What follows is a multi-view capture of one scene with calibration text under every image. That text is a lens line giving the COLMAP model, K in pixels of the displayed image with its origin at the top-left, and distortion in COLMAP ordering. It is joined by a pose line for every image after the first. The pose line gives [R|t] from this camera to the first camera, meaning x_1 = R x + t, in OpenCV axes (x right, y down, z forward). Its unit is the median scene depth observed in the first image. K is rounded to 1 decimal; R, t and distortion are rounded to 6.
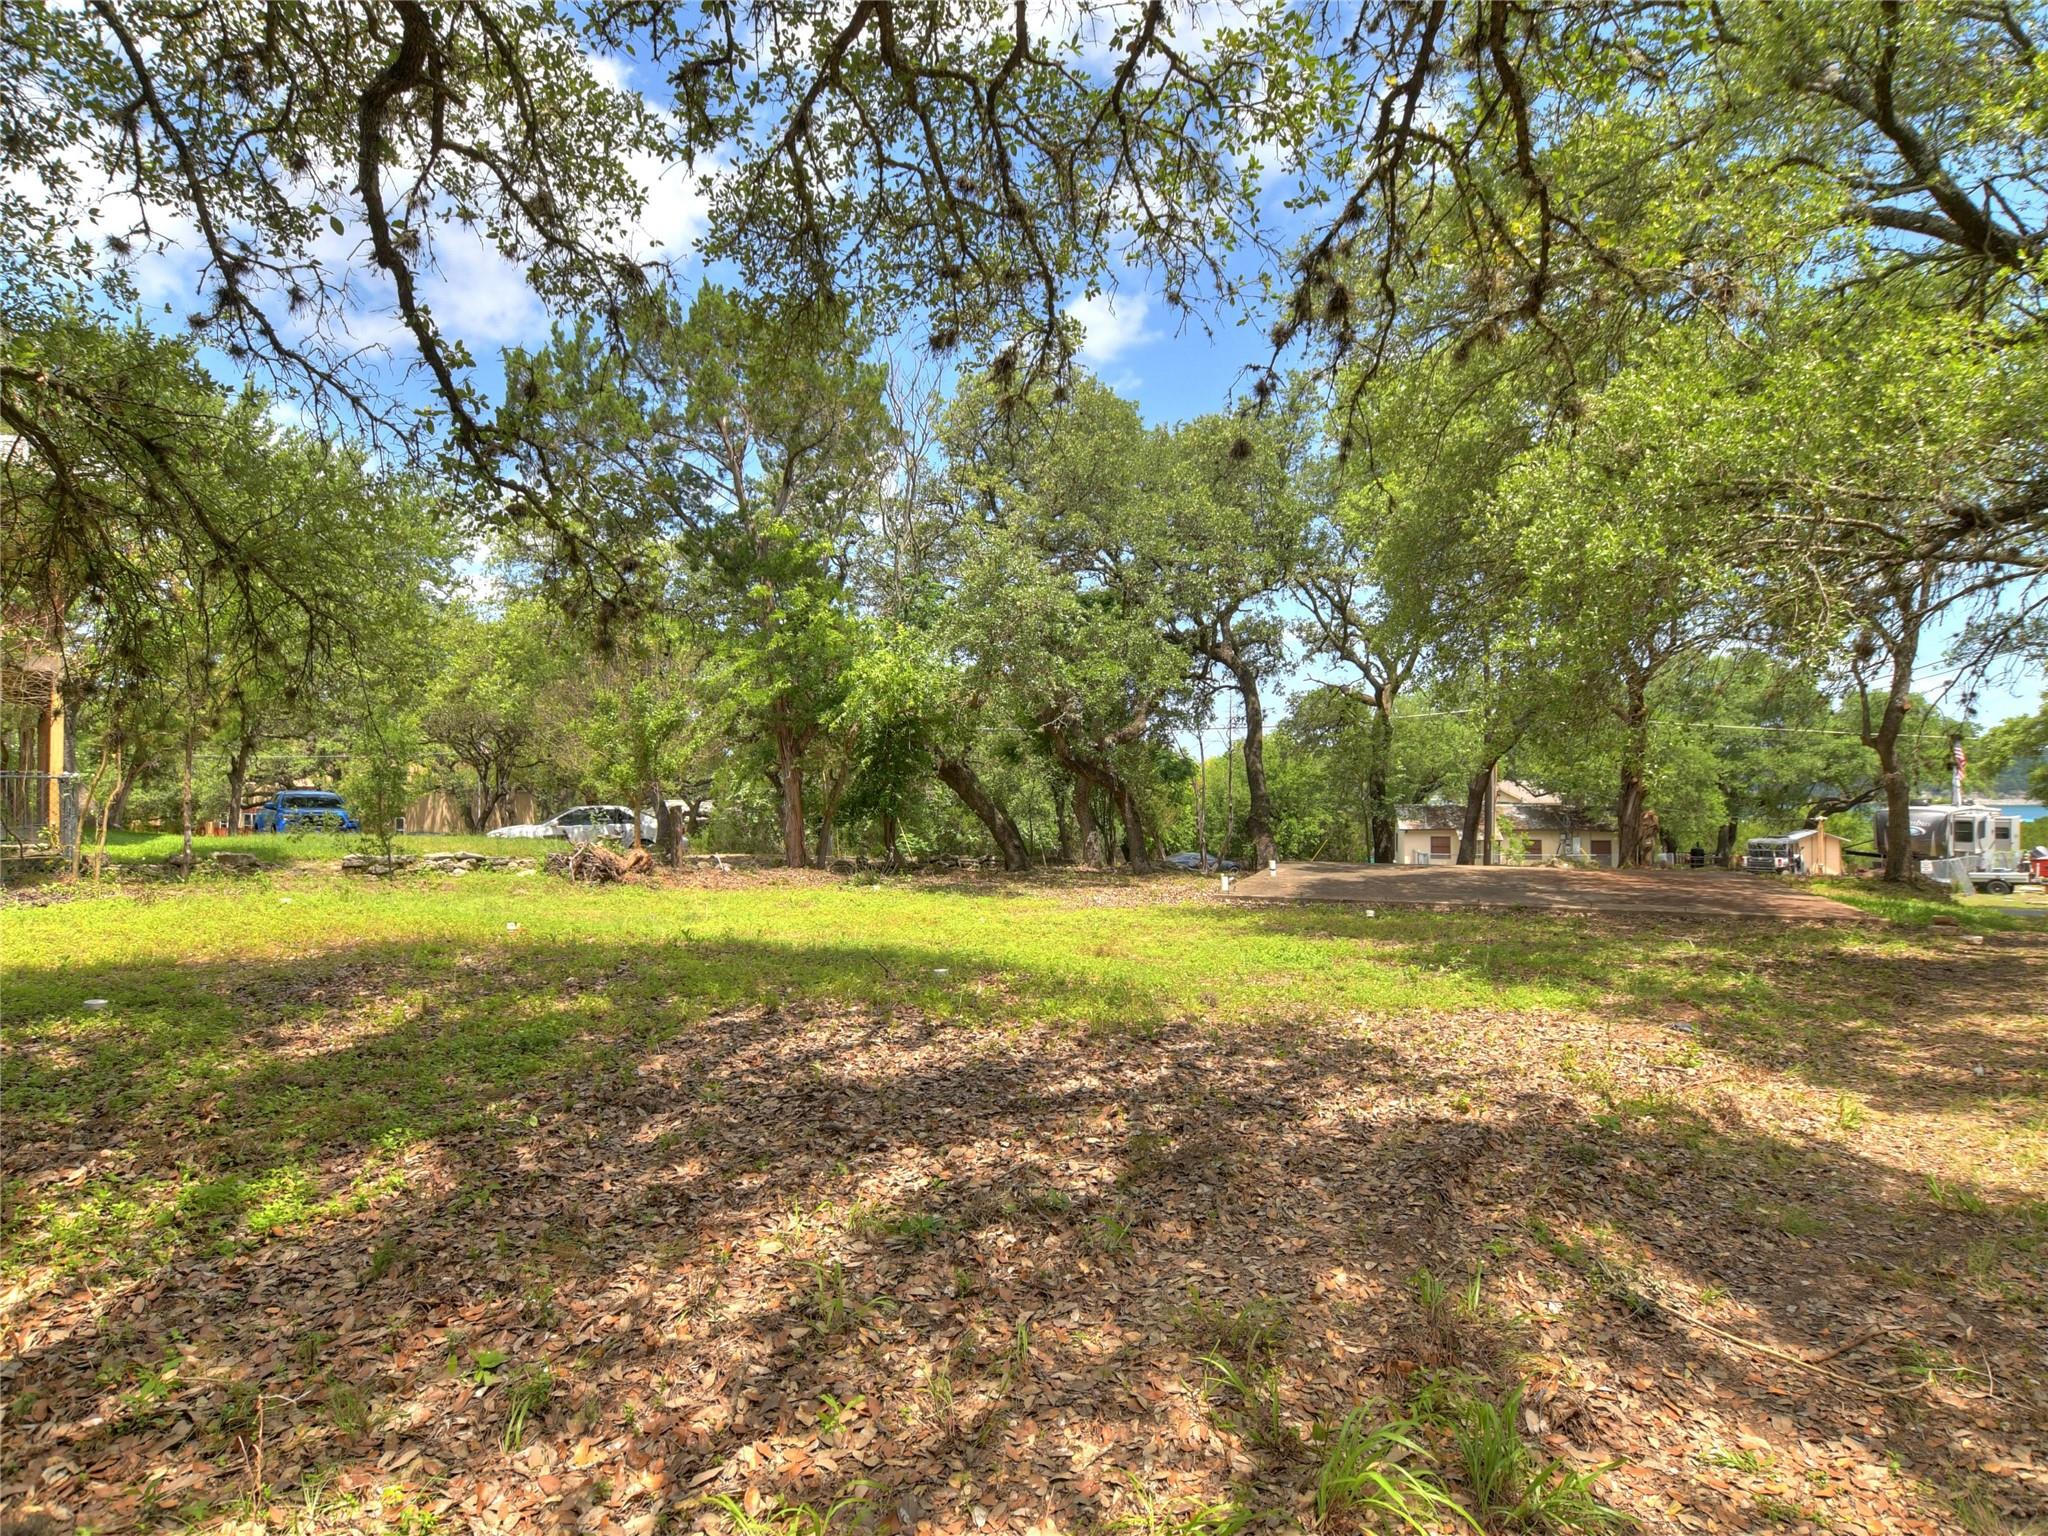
lens RADIAL K [[992.3, 0, 1057.8], [0, 992.3, 763.8], [0, 0, 1]] dist [-0.029070, 0.004324]
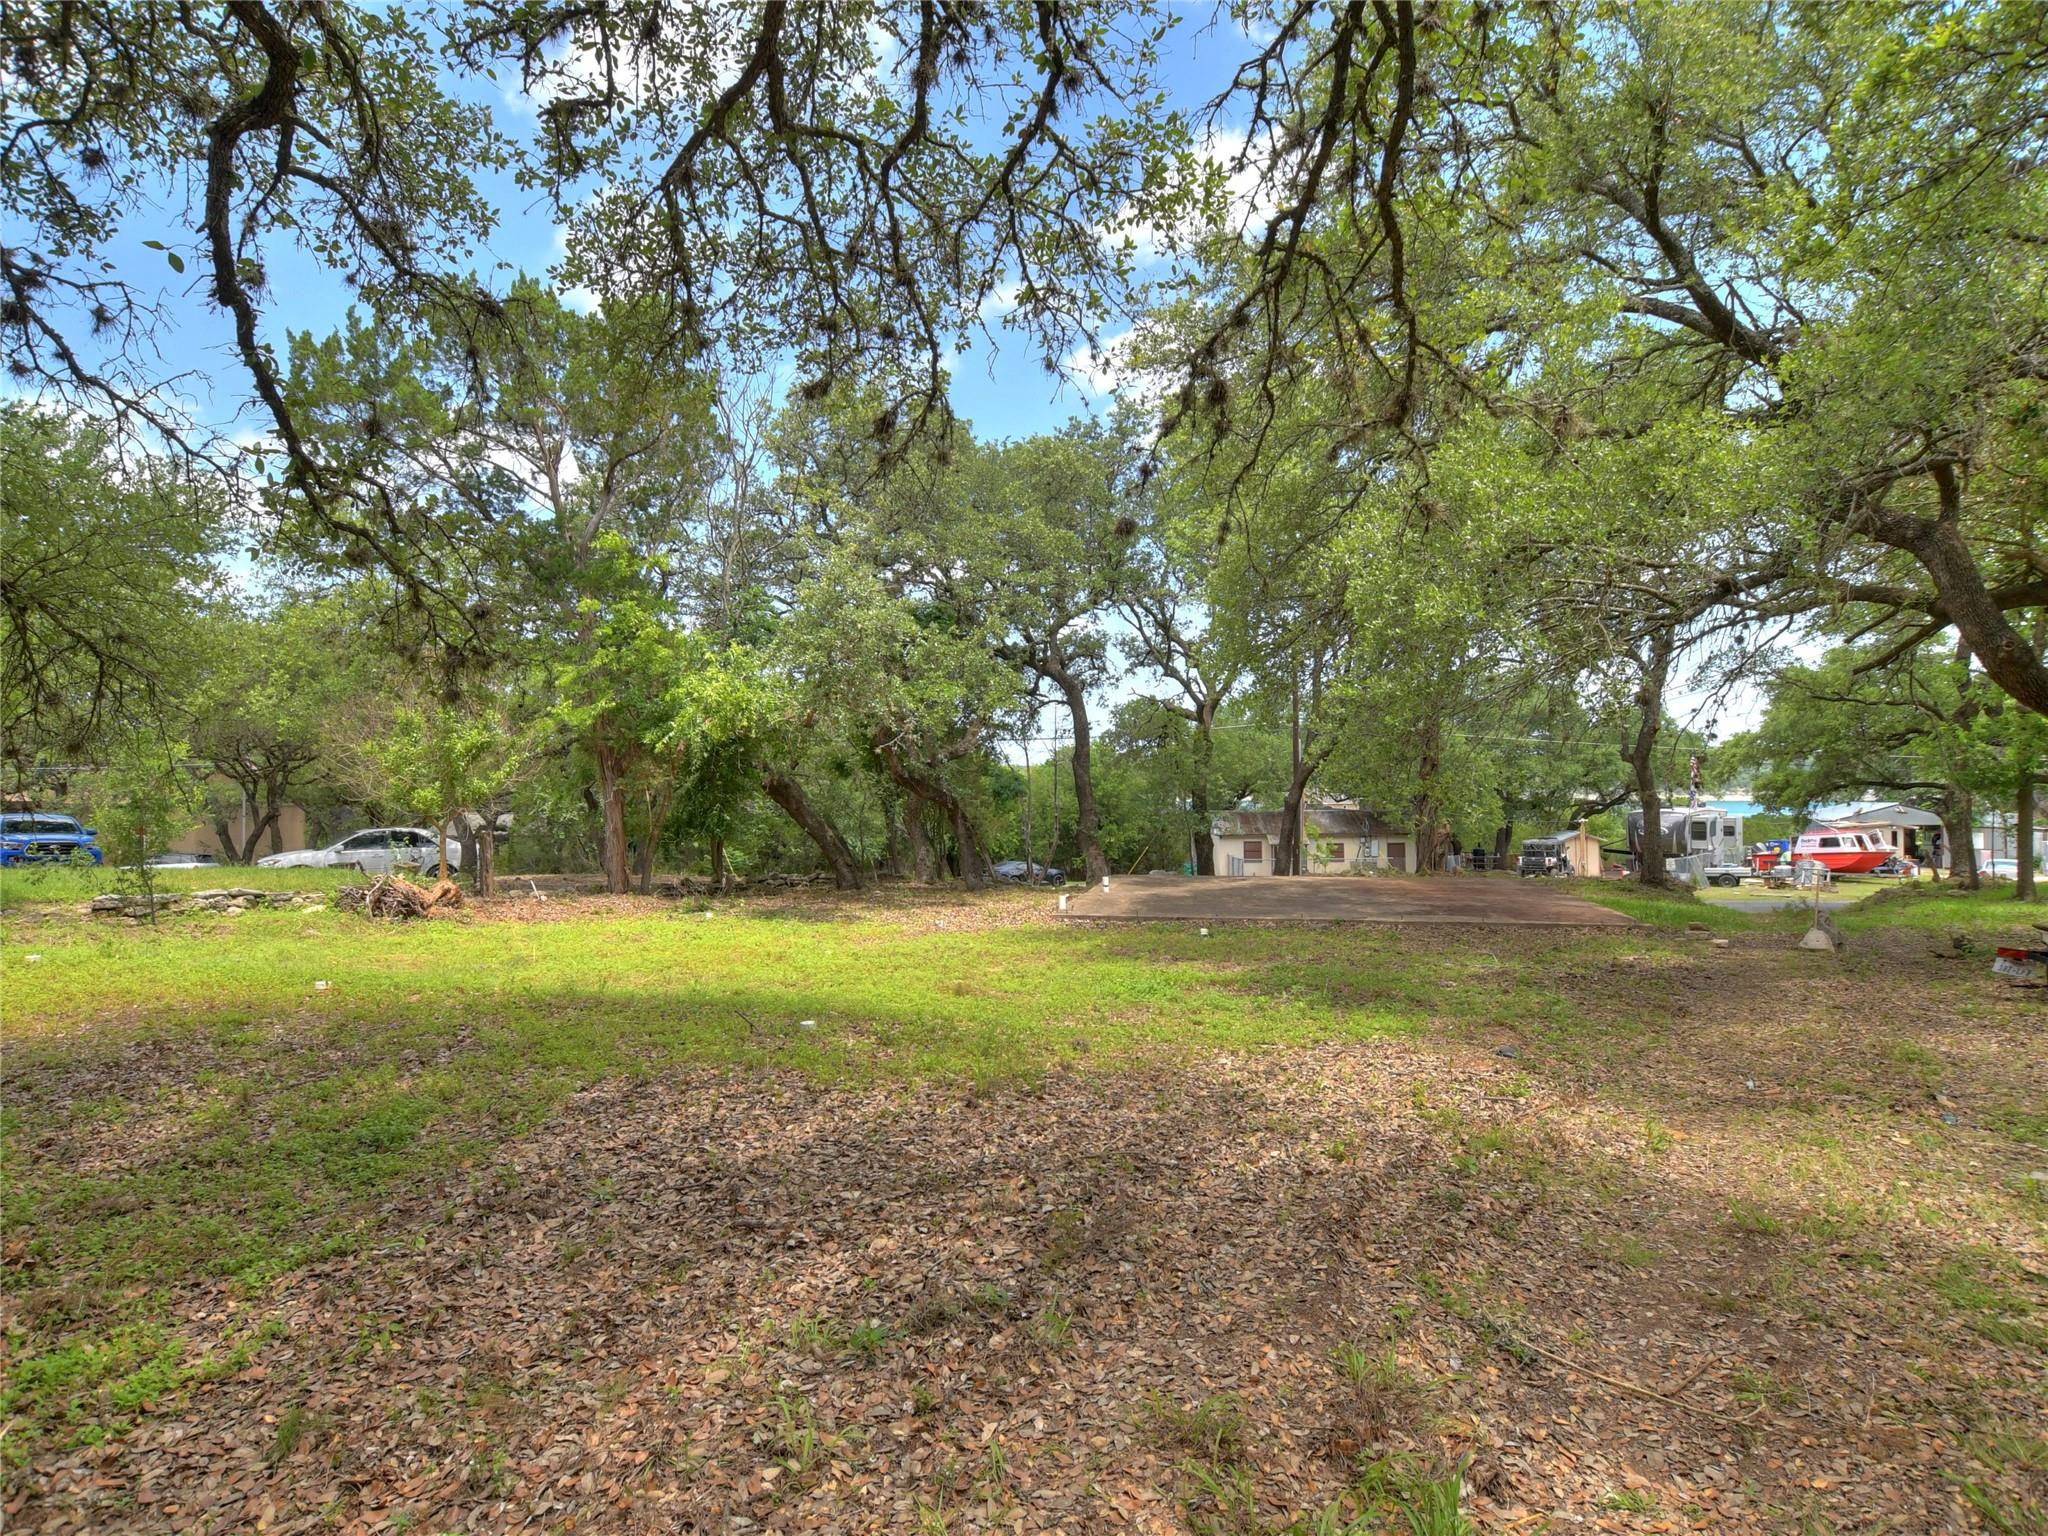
lens RADIAL K [[992.3, 0, 1037.2], [0, 992.3, 758.3], [0, 0, 1]] dist [-0.029070, 0.004324]
pose [[0.987256, 0.000365, 0.159142, -0.062102], [0.001262, 0.999948, -0.010121, -0.054730], [-0.159137, 0.010193, 0.987204, -0.011881]]
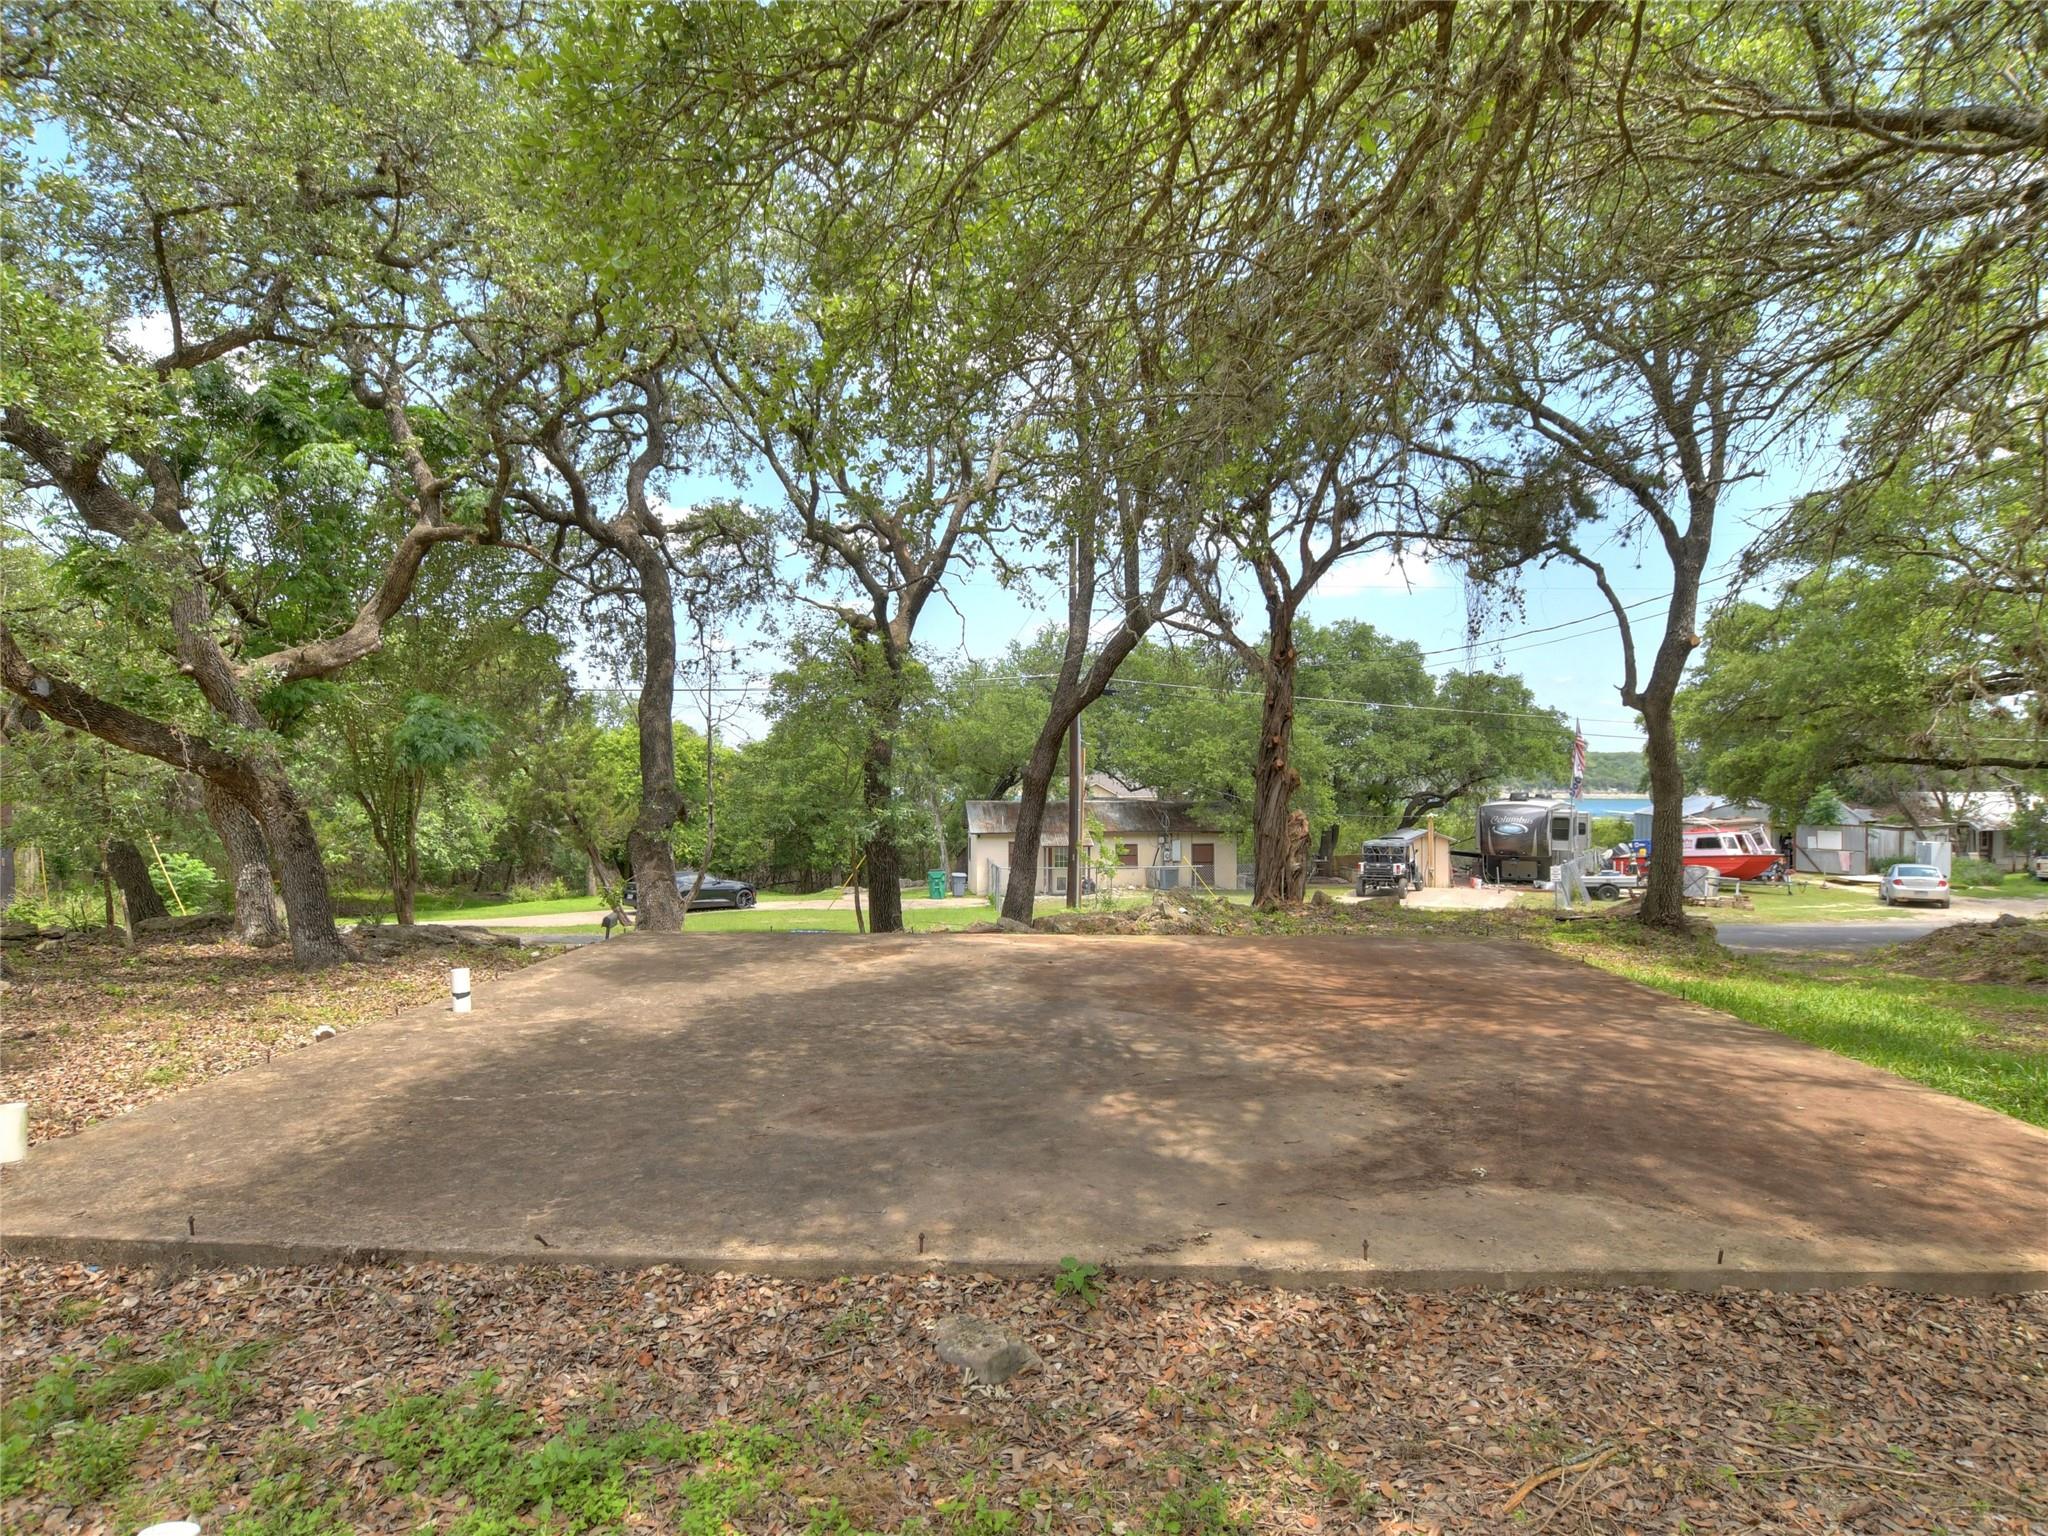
lens RADIAL K [[1150.9, 0, 1022.5], [0, 1150.9, 757.7], [0, 0, 1]] dist [0.000931, 0.000100]
pose [[0.936758, 0.008655, 0.349870, 1.066666], [-0.009923, 0.999949, 0.001831, 0.078639], [-0.349836, -0.005187, 0.936797, 2.199168]]
